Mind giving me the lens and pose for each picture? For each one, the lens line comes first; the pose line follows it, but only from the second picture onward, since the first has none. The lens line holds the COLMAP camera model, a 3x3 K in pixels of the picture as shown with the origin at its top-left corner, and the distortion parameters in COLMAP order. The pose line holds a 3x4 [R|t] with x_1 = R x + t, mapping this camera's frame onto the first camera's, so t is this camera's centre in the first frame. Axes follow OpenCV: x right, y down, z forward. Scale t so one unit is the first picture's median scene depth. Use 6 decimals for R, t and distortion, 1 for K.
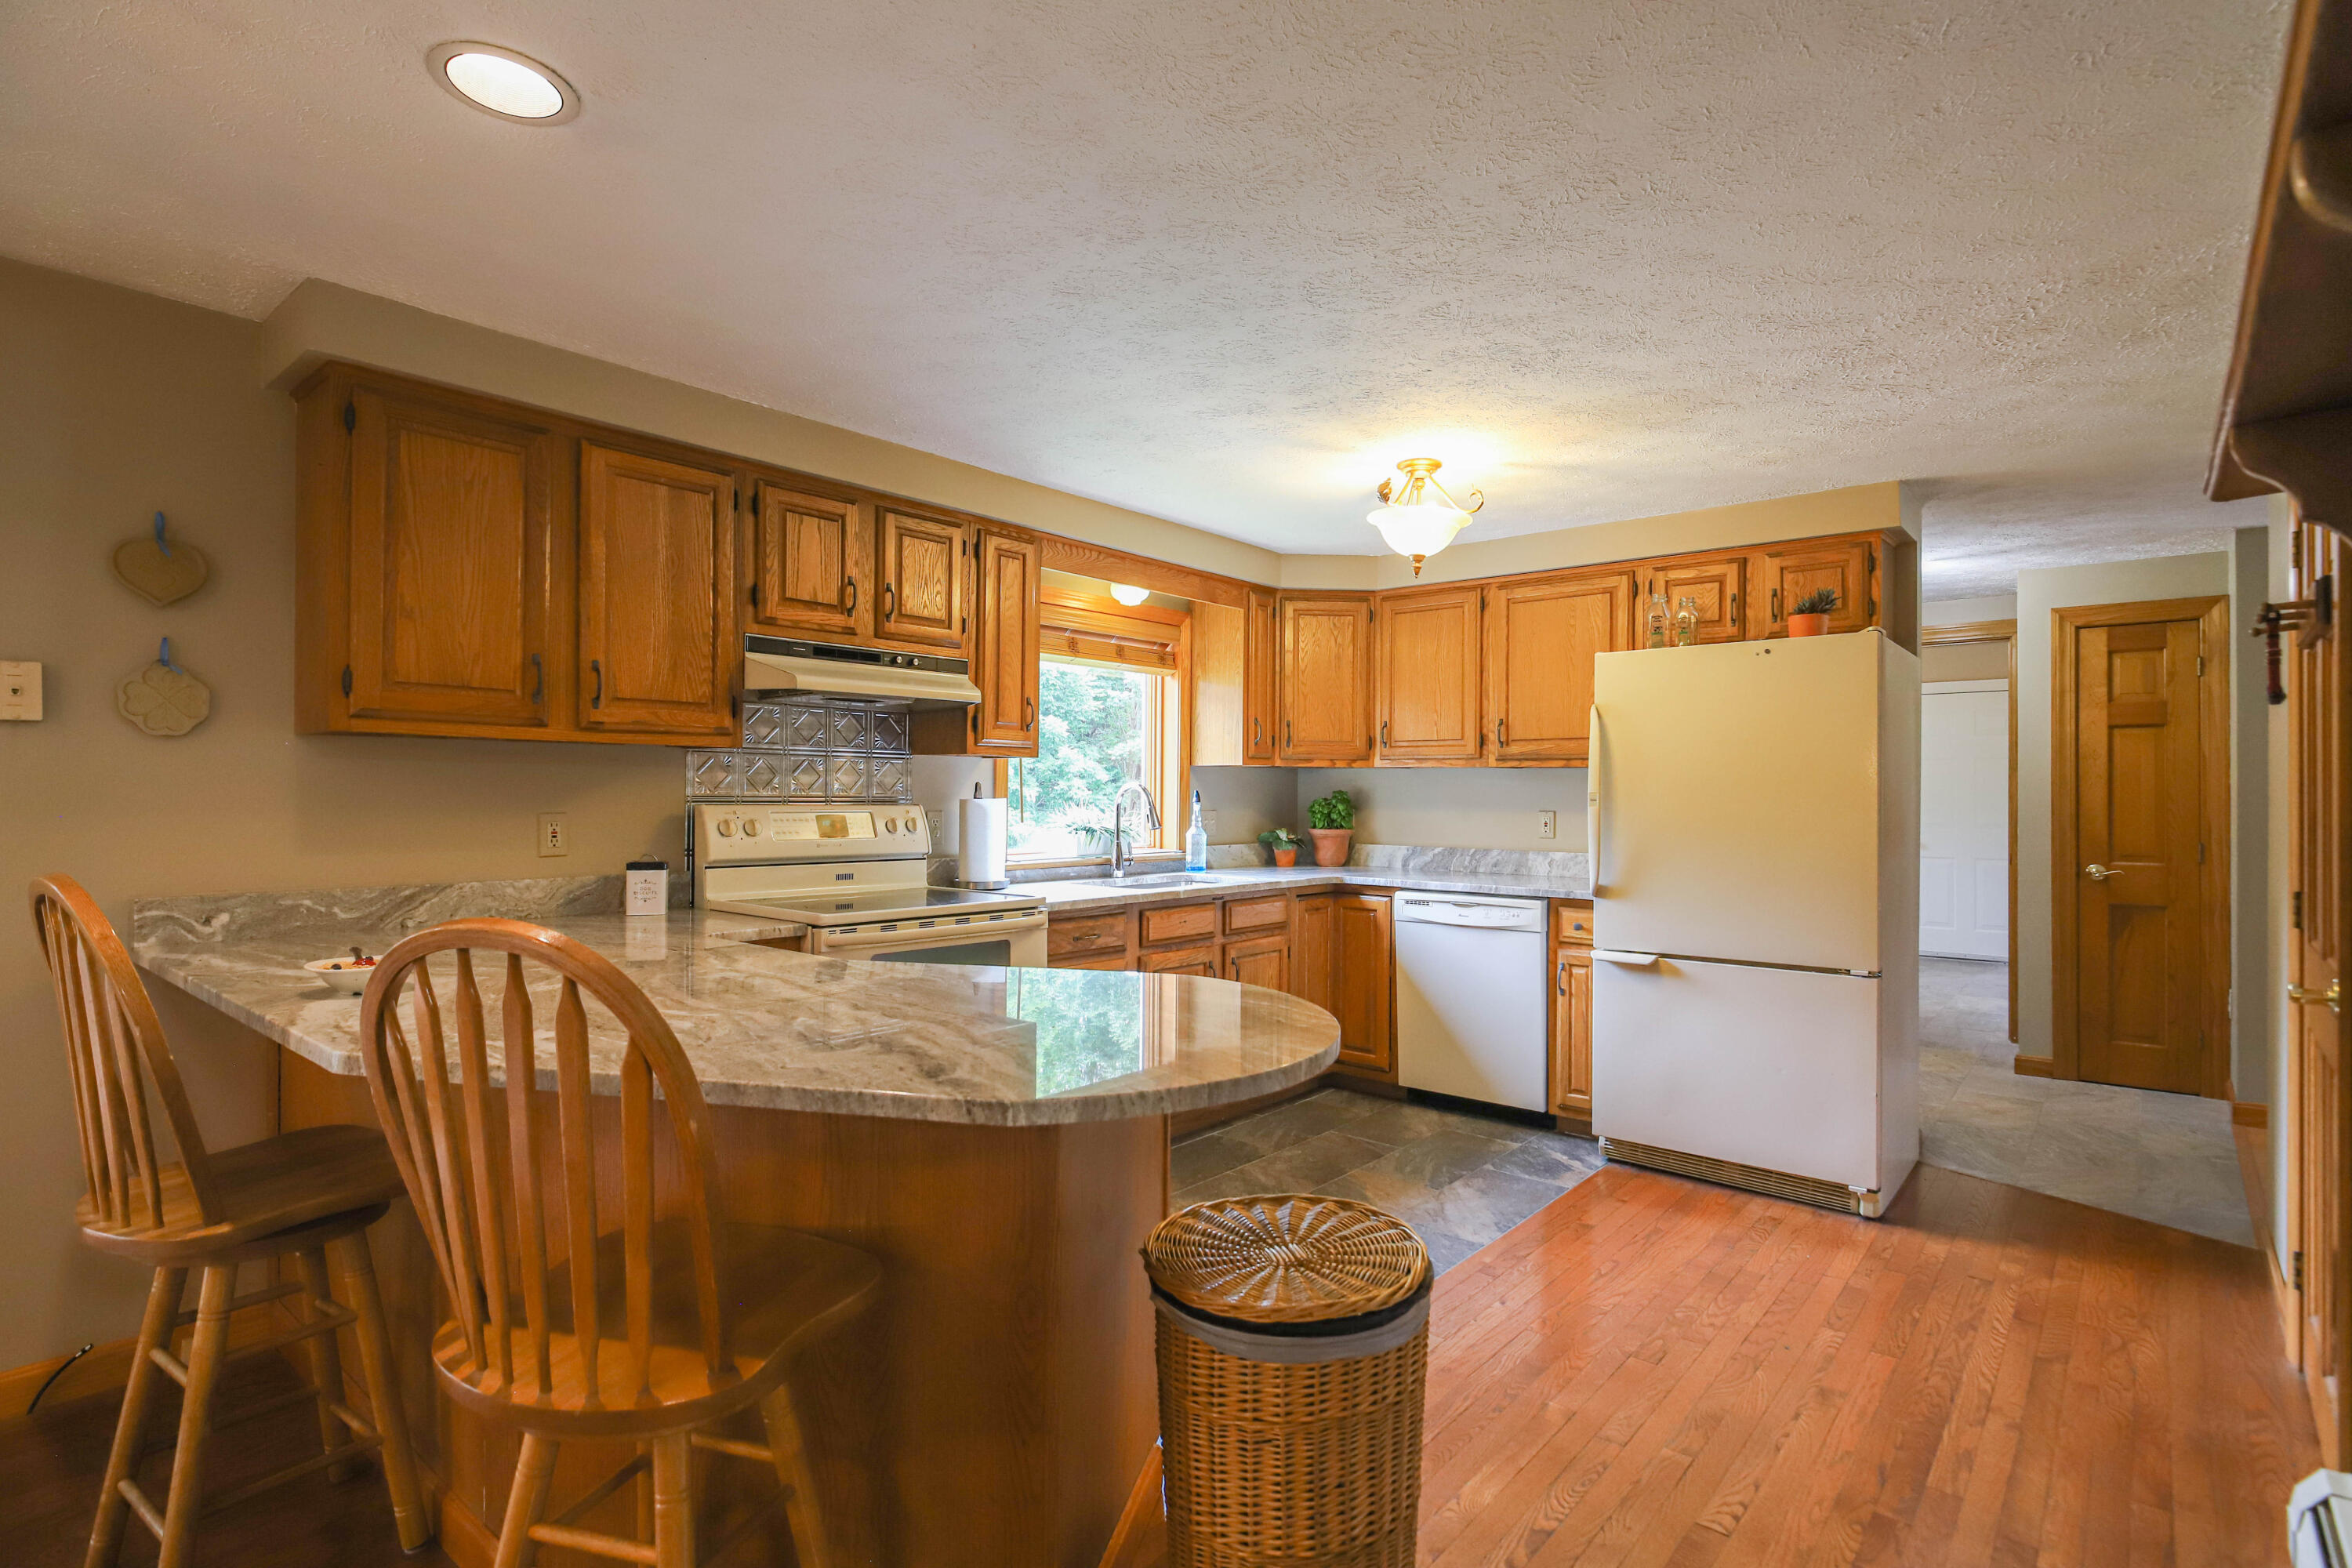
lens RADIAL K [[1136.2, 0, 1180.7], [0, 1136.2, 790.1], [0, 0, 1]] dist [-0.002892, -0.000256]
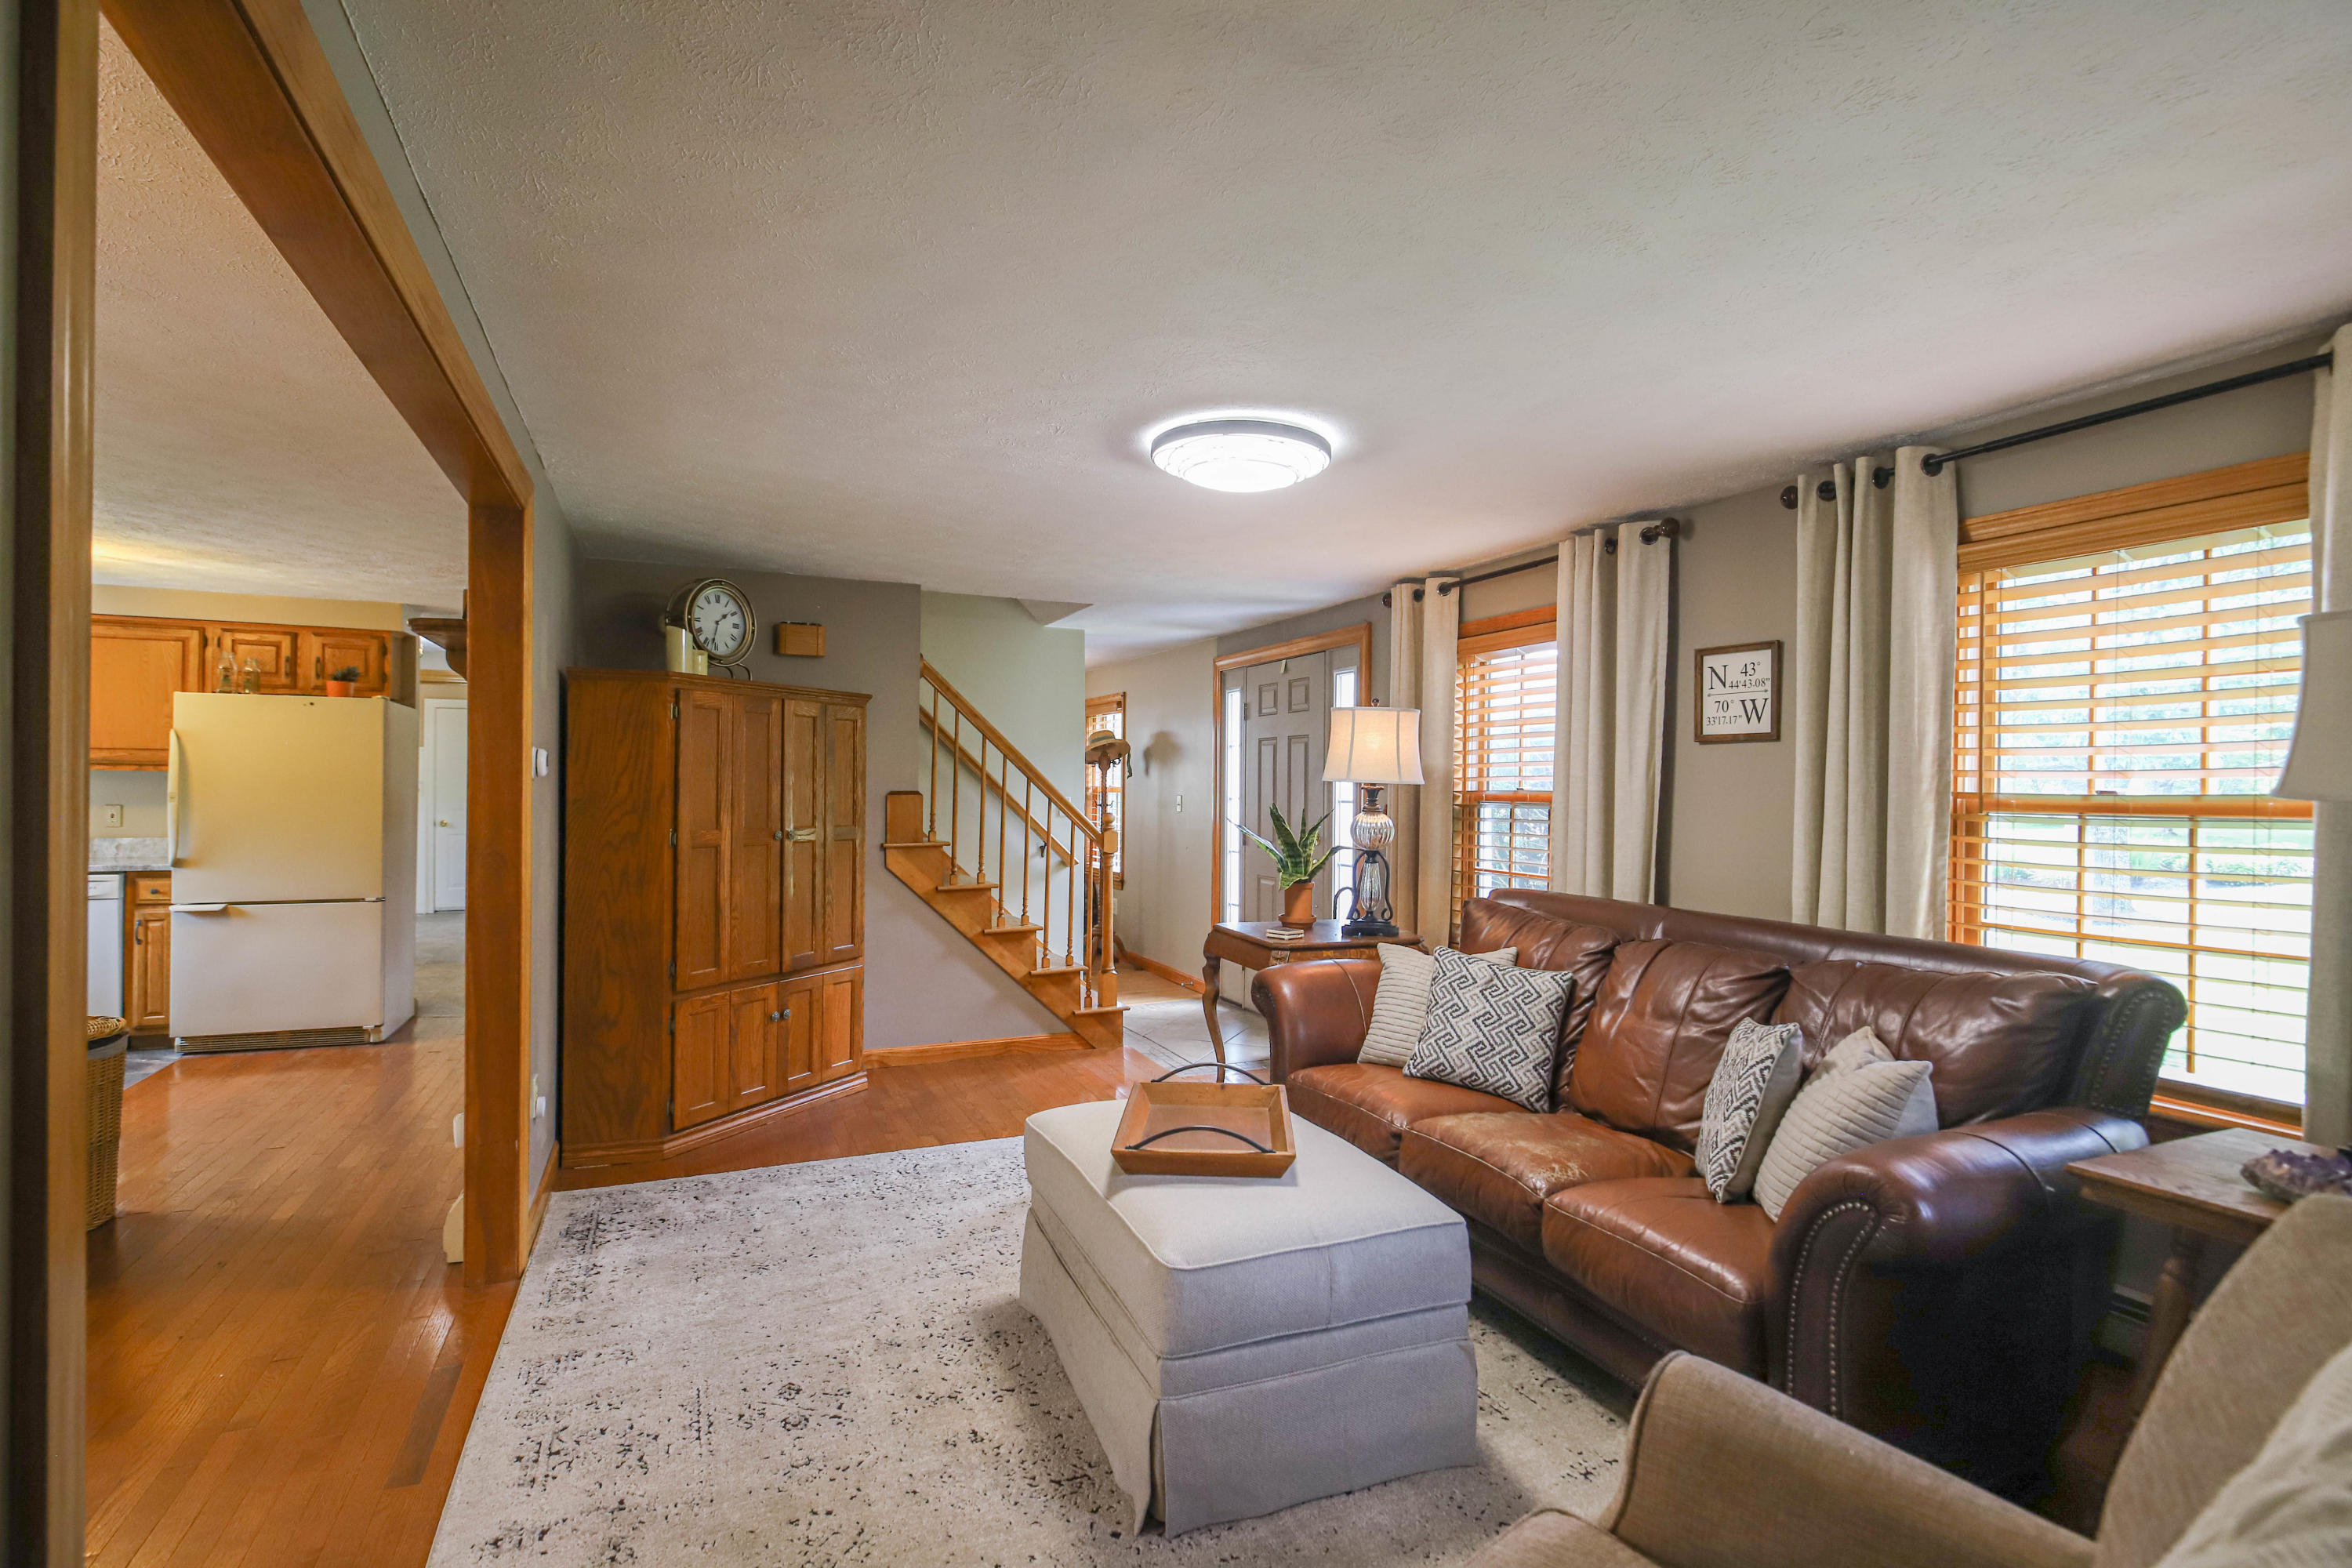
lens RADIAL K [[1136.2, 0, 1174.2], [0, 1136.2, 784.3], [0, 0, 1]] dist [-0.002892, -0.000256]
pose [[0.436518, 0.001637, 0.899694, -0.339013], [-0.011044, 0.999933, 0.003539, -0.025784], [-0.899628, -0.011481, 0.436507, -0.688962]]
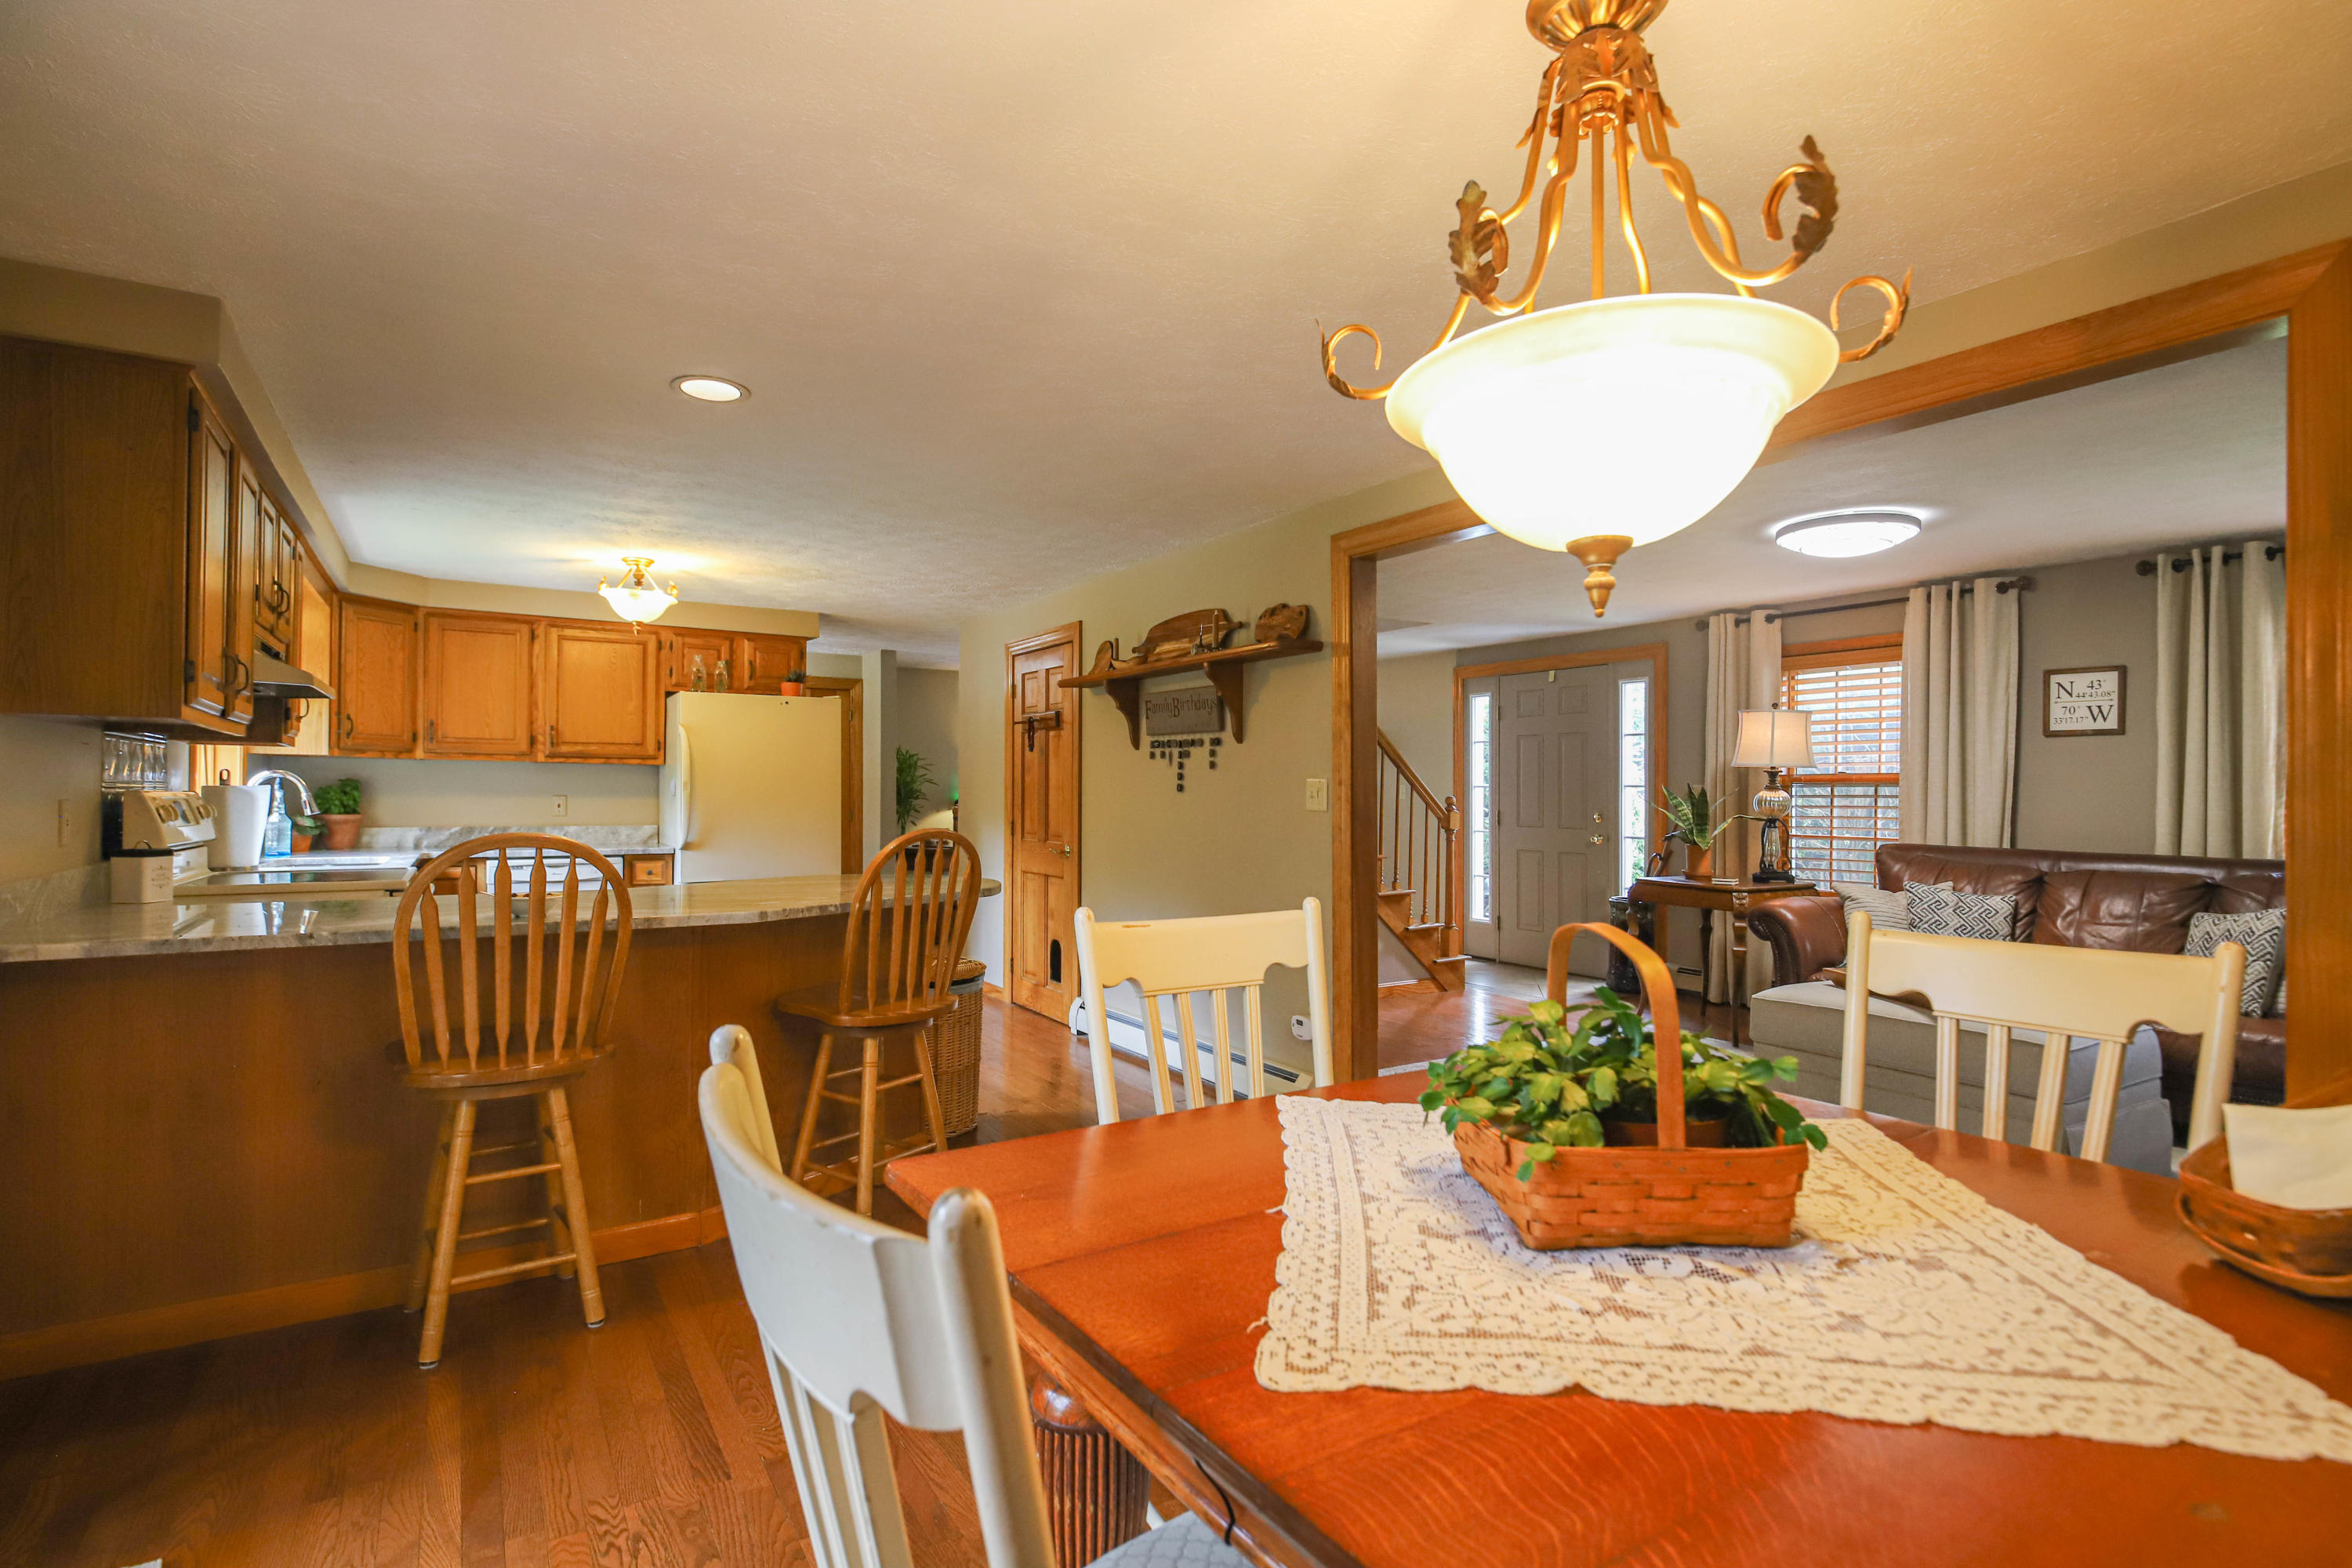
lens RADIAL K [[1136.2, 0, 1182.7], [0, 1136.2, 789.2], [0, 0, 1]] dist [-0.002892, -0.000256]
pose [[0.303944, -0.002160, 0.952688, -0.872325], [-0.006255, 0.999971, 0.004263, 0.000825], [-0.952669, -0.007255, 0.303921, -0.111440]]
